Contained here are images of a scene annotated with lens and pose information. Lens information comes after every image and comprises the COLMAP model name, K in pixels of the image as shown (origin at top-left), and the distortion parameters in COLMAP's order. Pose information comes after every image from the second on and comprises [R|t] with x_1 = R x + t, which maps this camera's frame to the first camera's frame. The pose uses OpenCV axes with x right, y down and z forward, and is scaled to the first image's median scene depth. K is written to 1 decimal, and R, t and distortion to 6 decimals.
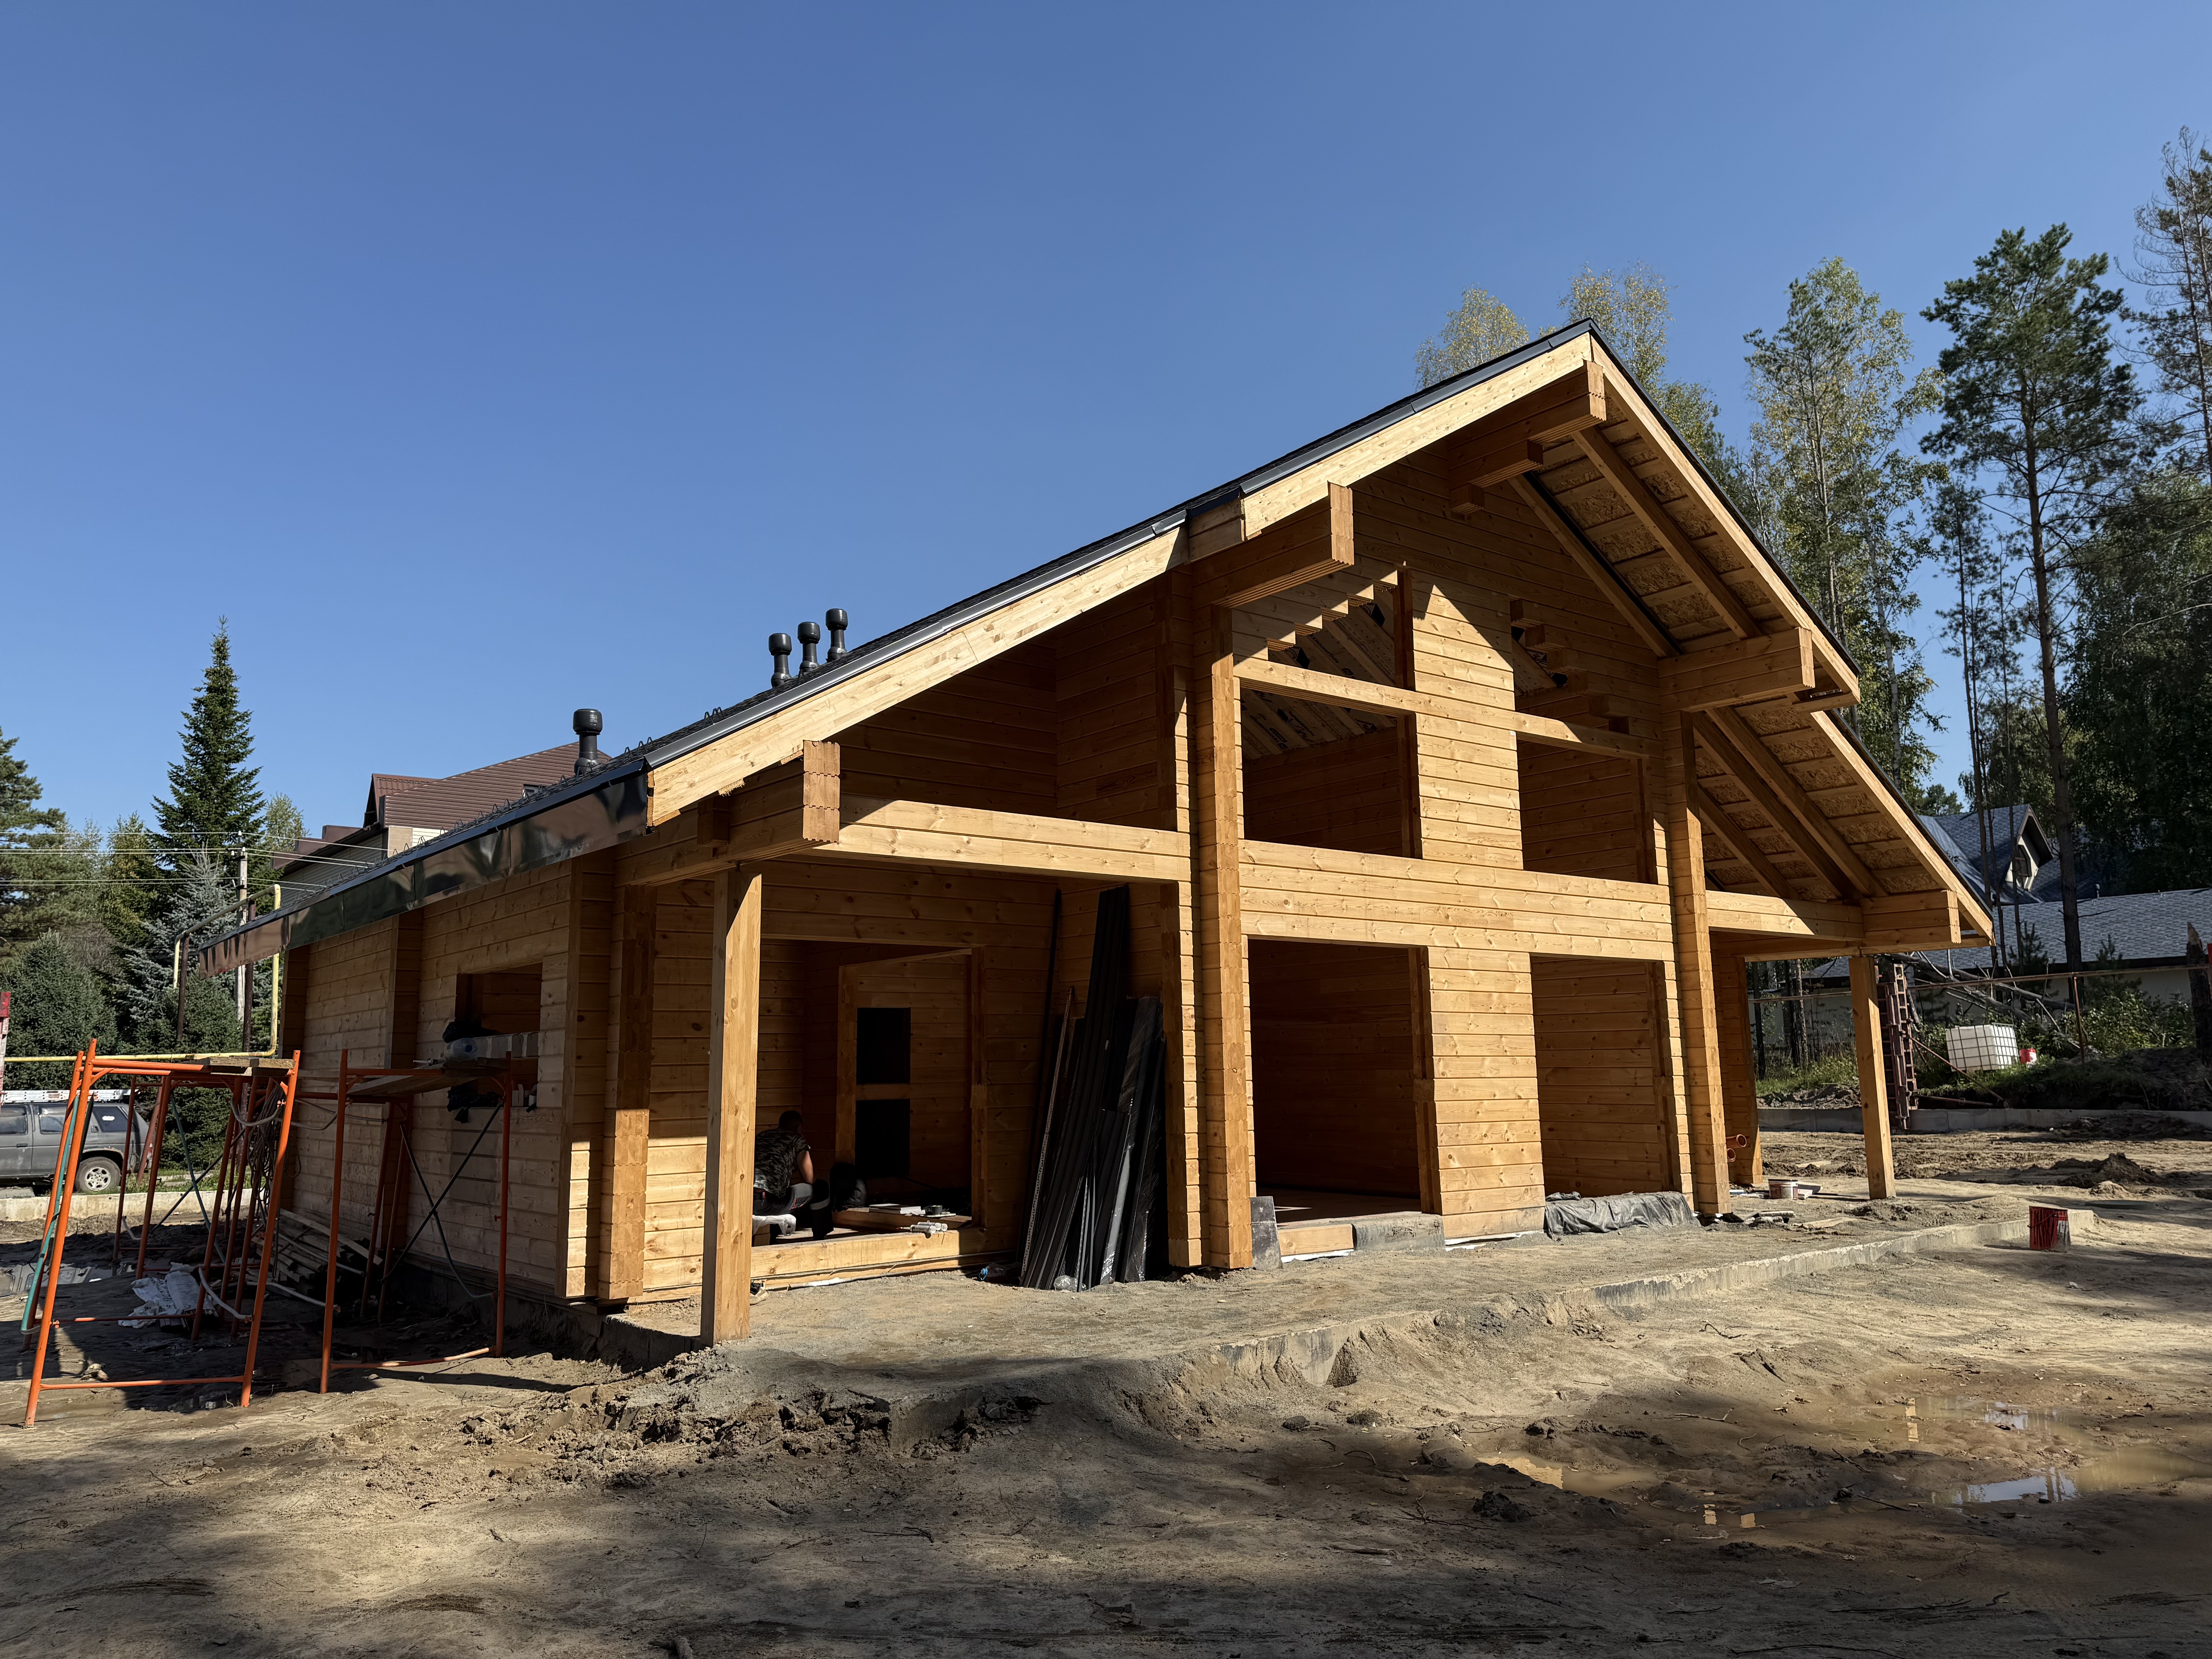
lens RADIAL K [[1526.8, 0, 1106.0], [0, 1526.8, 829.5], [0, 0, 1]] dist [0.099930, -0.000088]
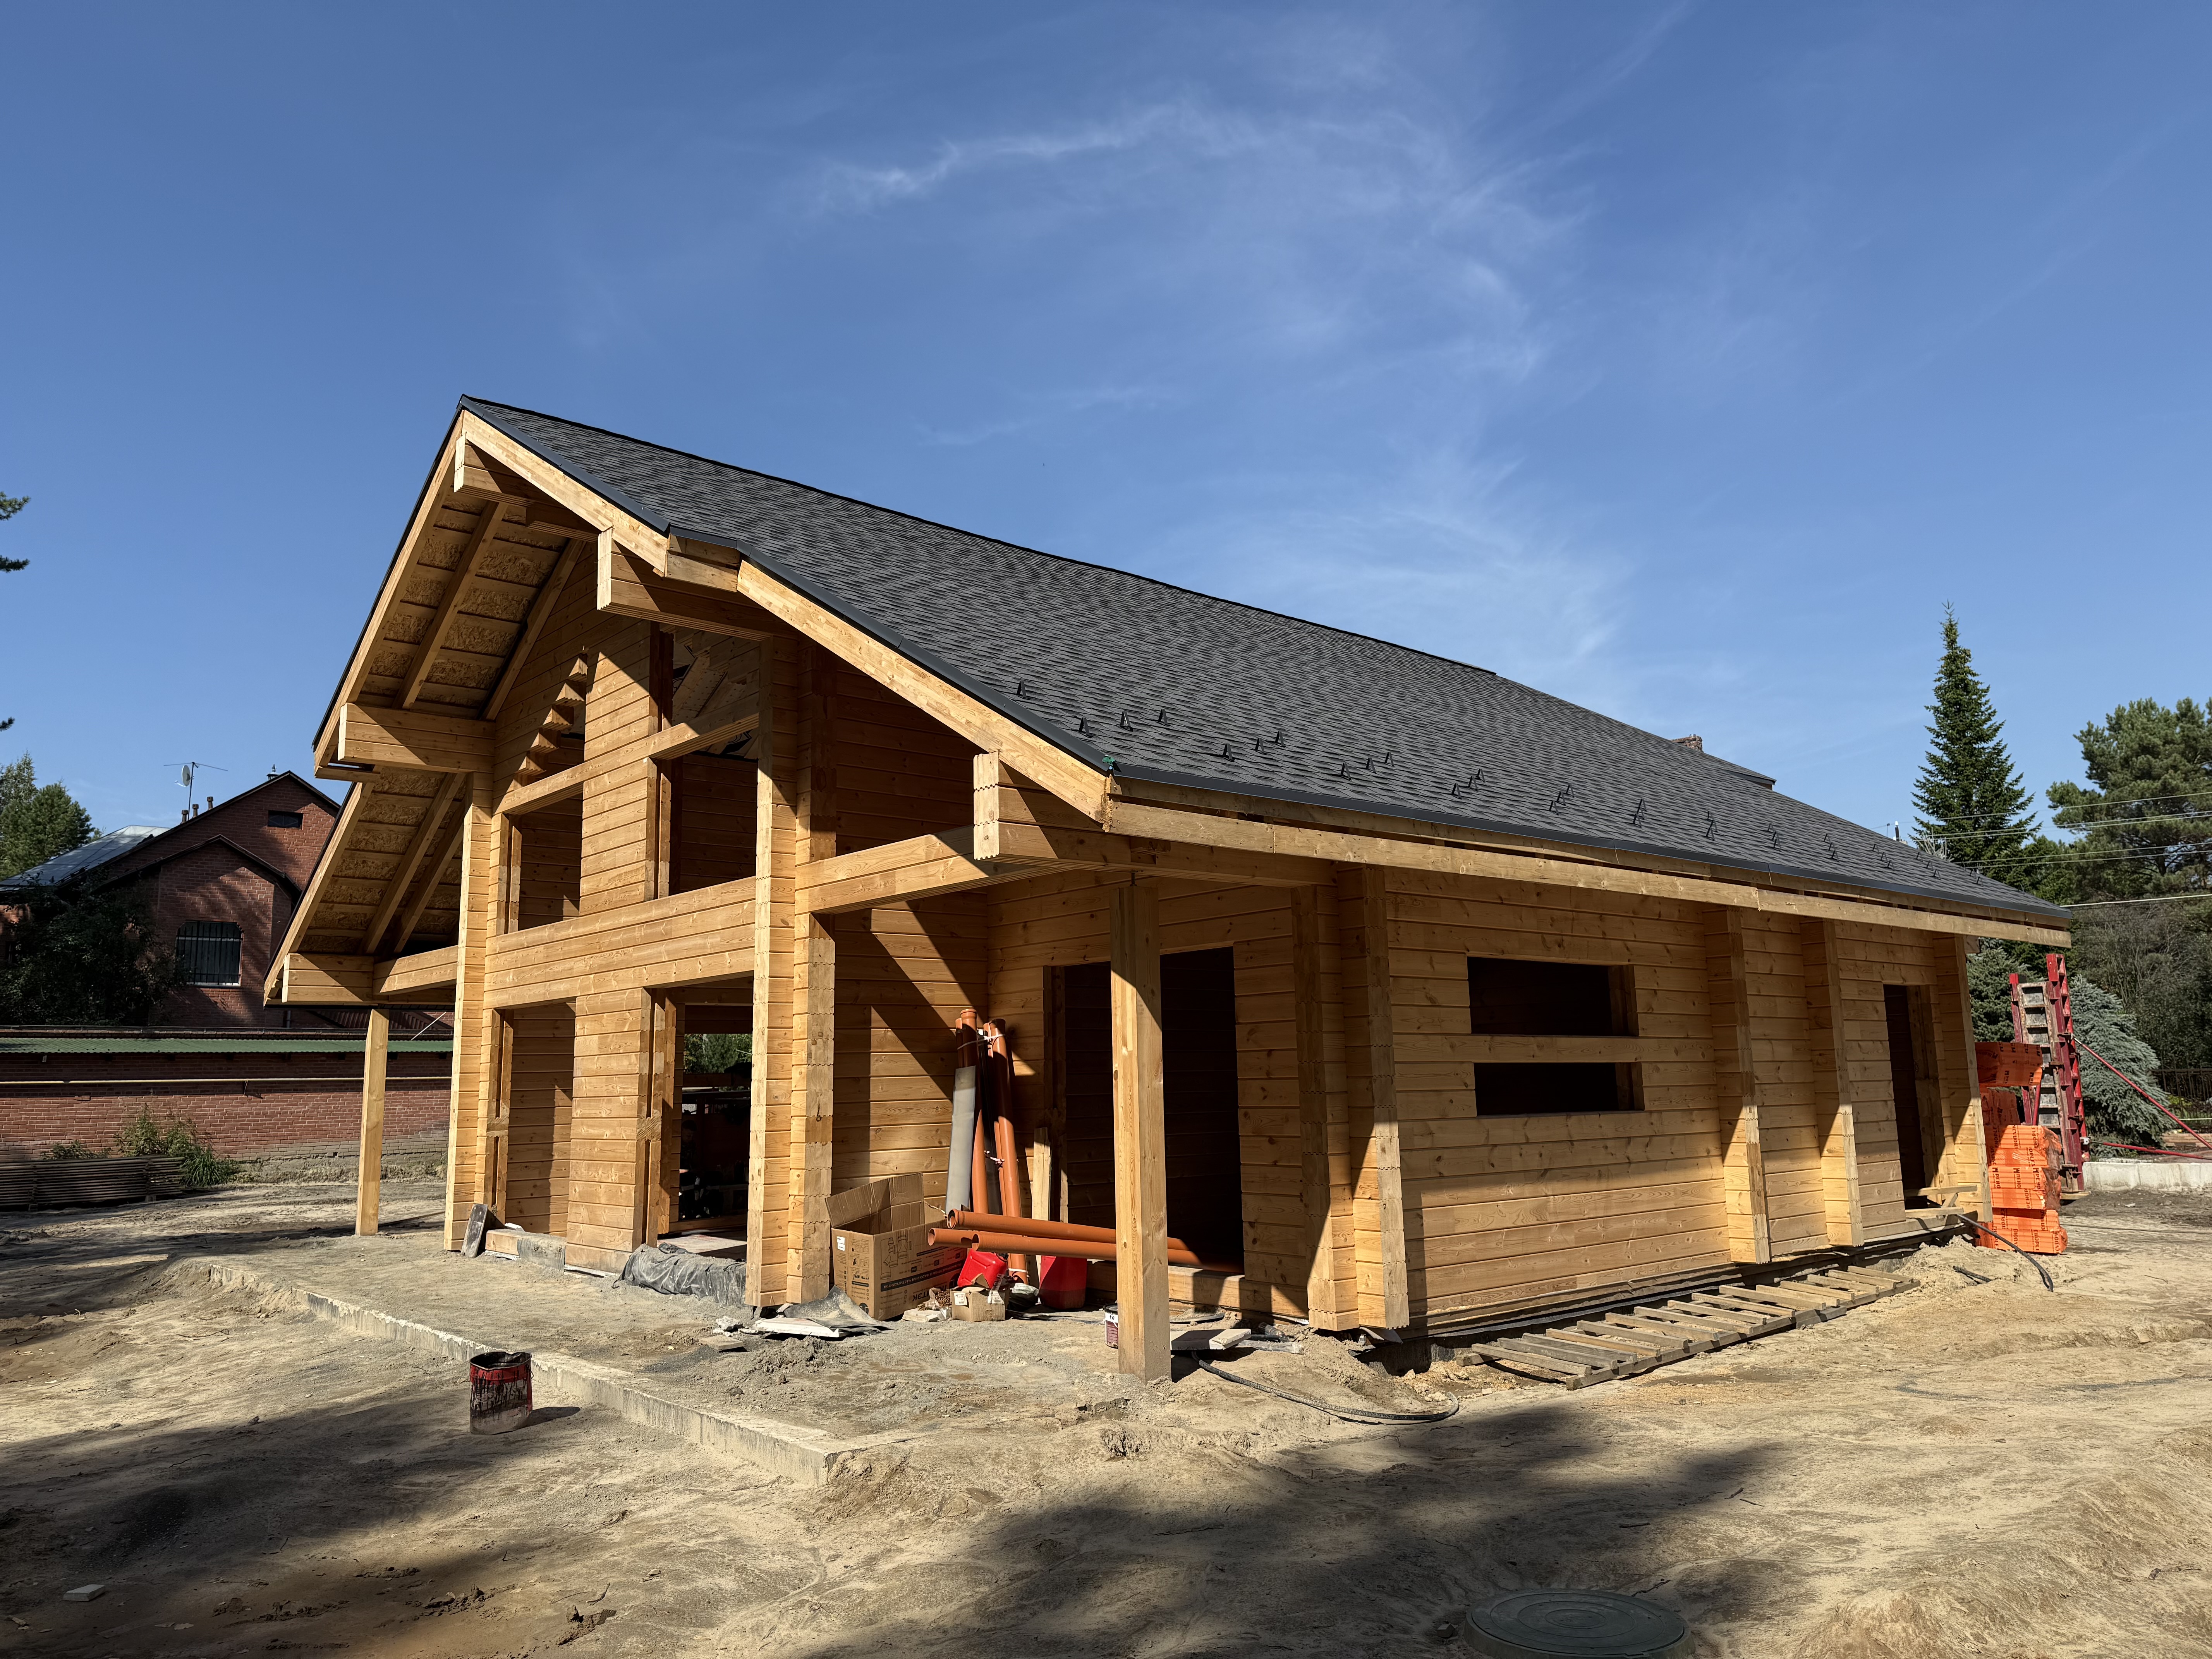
lens RADIAL K [[1541.5, 0, 1106.0], [0, 1541.5, 829.5], [0, 0, 1]] dist [0.071084, -0.001756]
pose [[0.043389, -0.147399, -0.988125, 1.294031], [0.174326, 0.975000, -0.137787, 0.172479], [0.983732, -0.166278, 0.068000, 1.275405]]
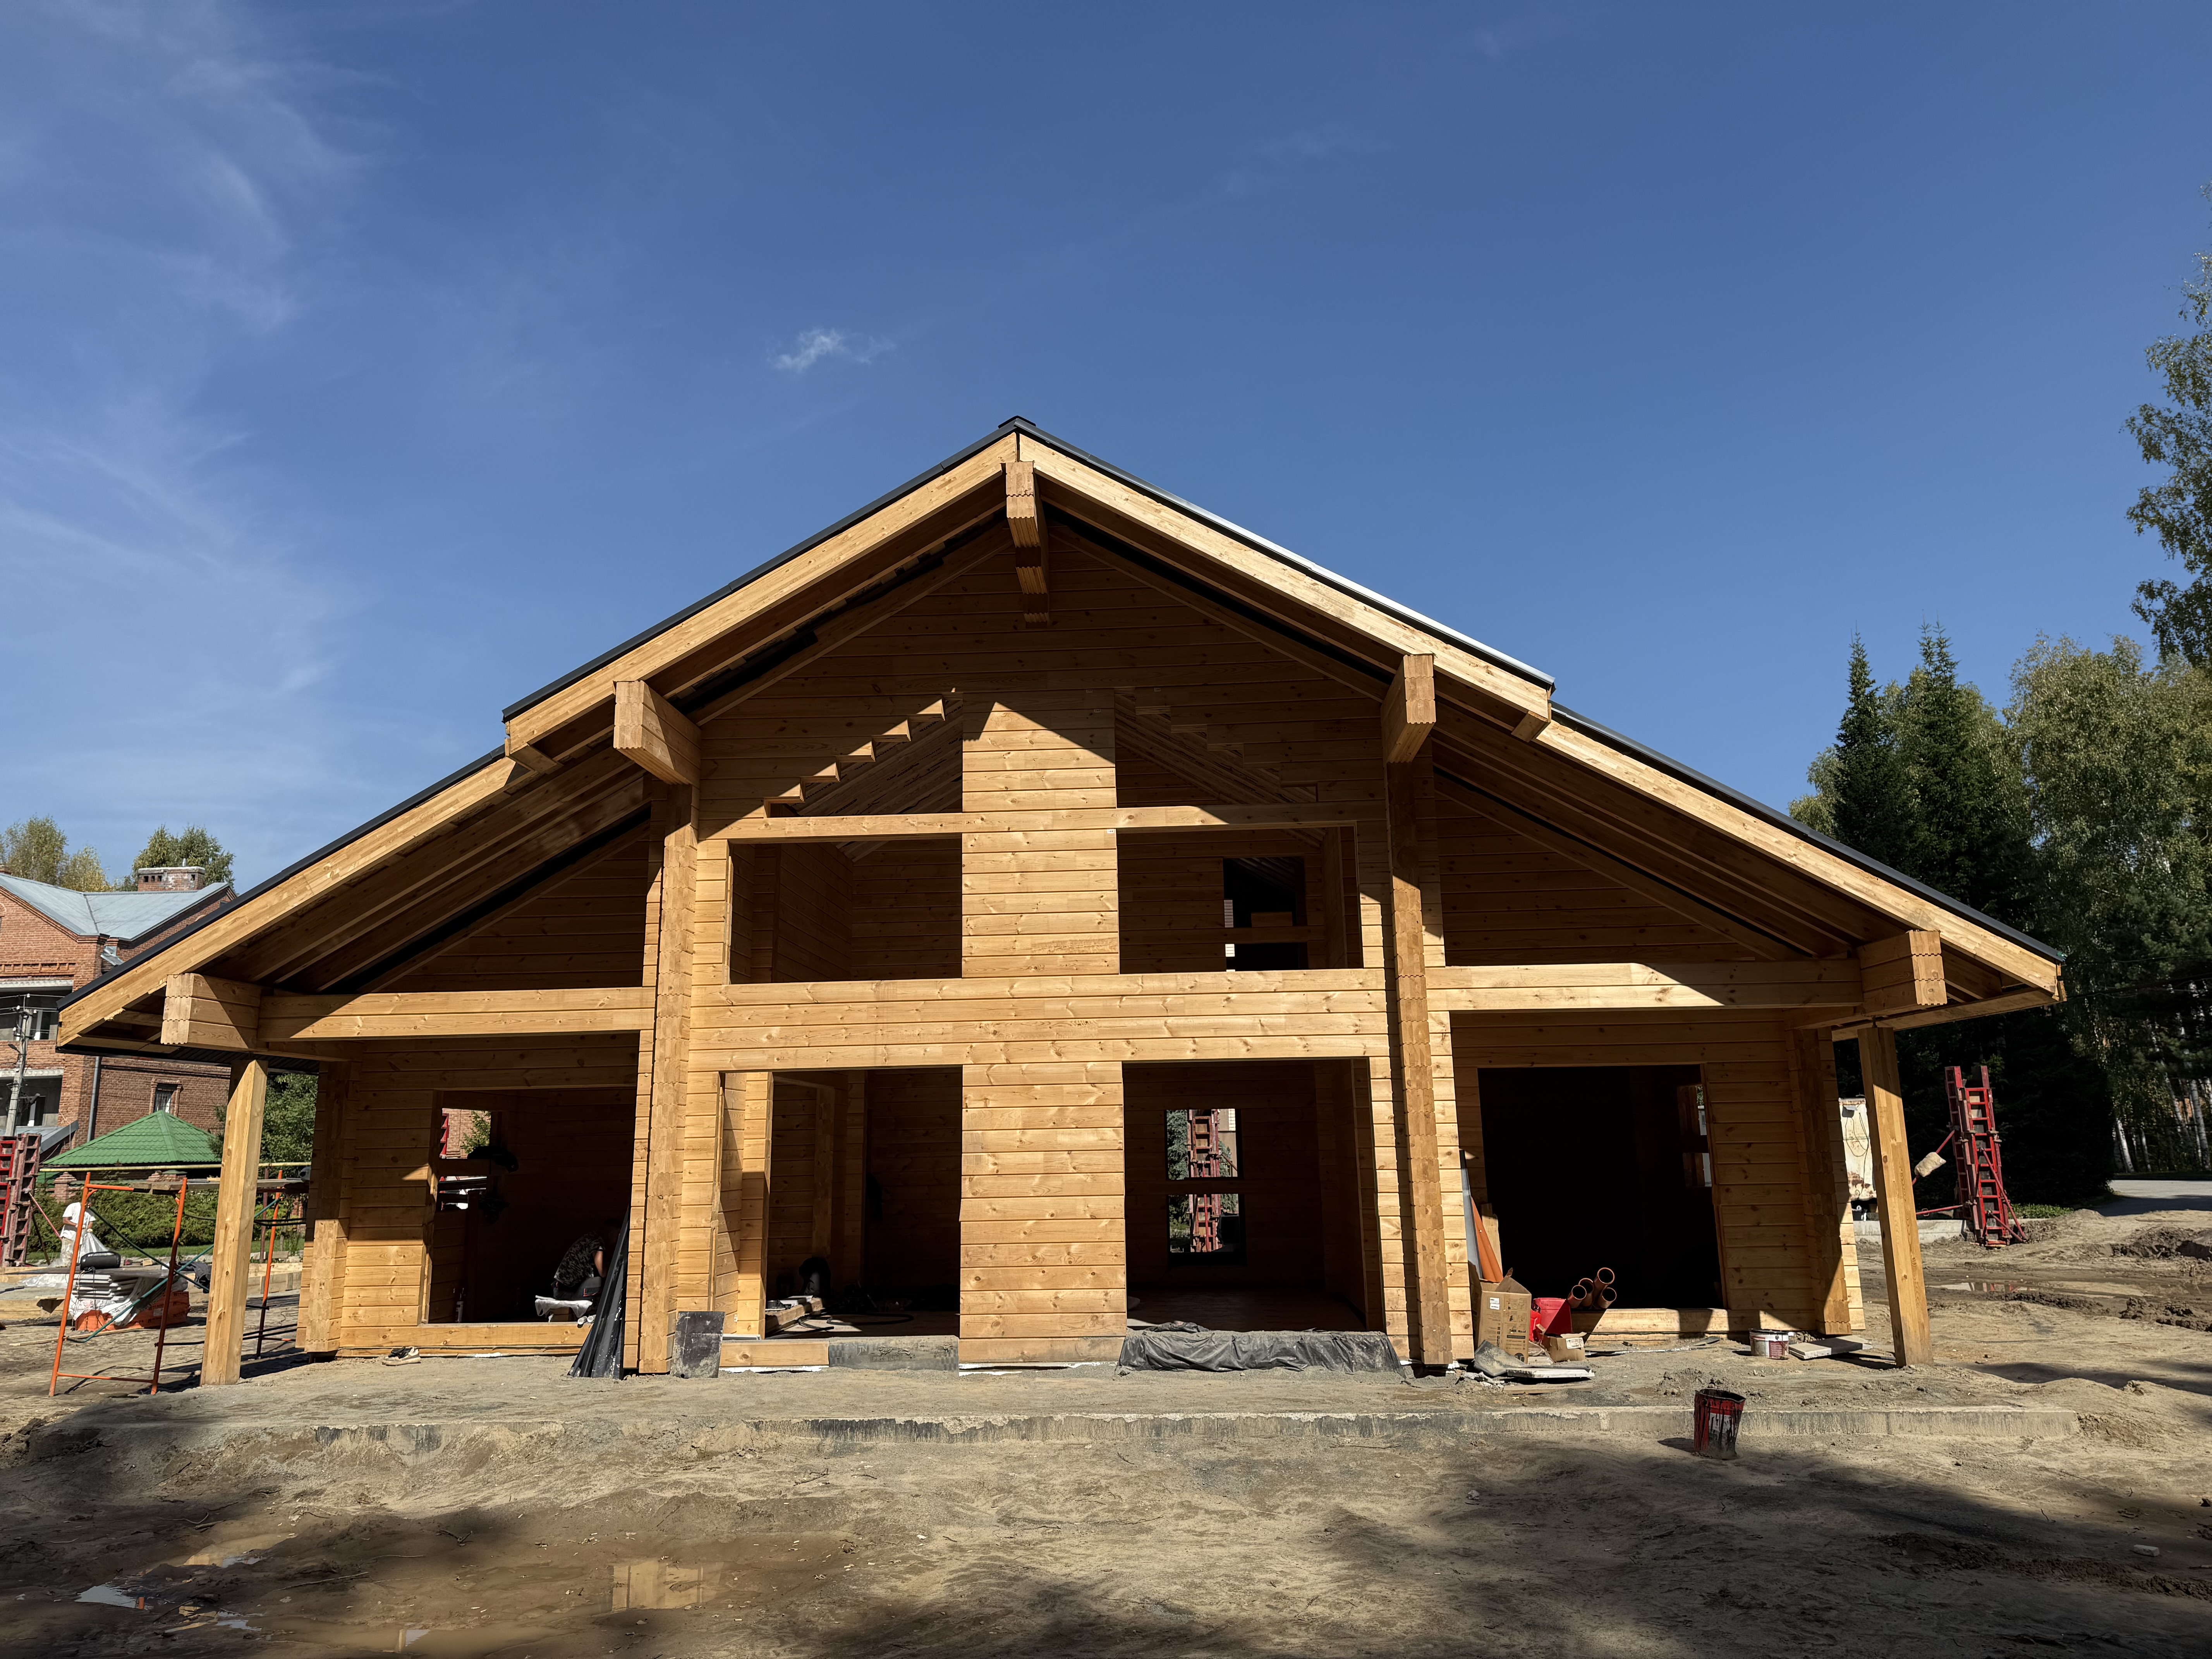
lens RADIAL K [[1541.5, 0, 1106.0], [0, 1541.5, 829.5], [0, 0, 1]] dist [0.071084, -0.001756]
pose [[0.742889, -0.137229, -0.655198, 0.939637], [0.107898, 0.990511, -0.085120, 0.018704], [0.660662, -0.007459, 0.750646, 0.292250]]
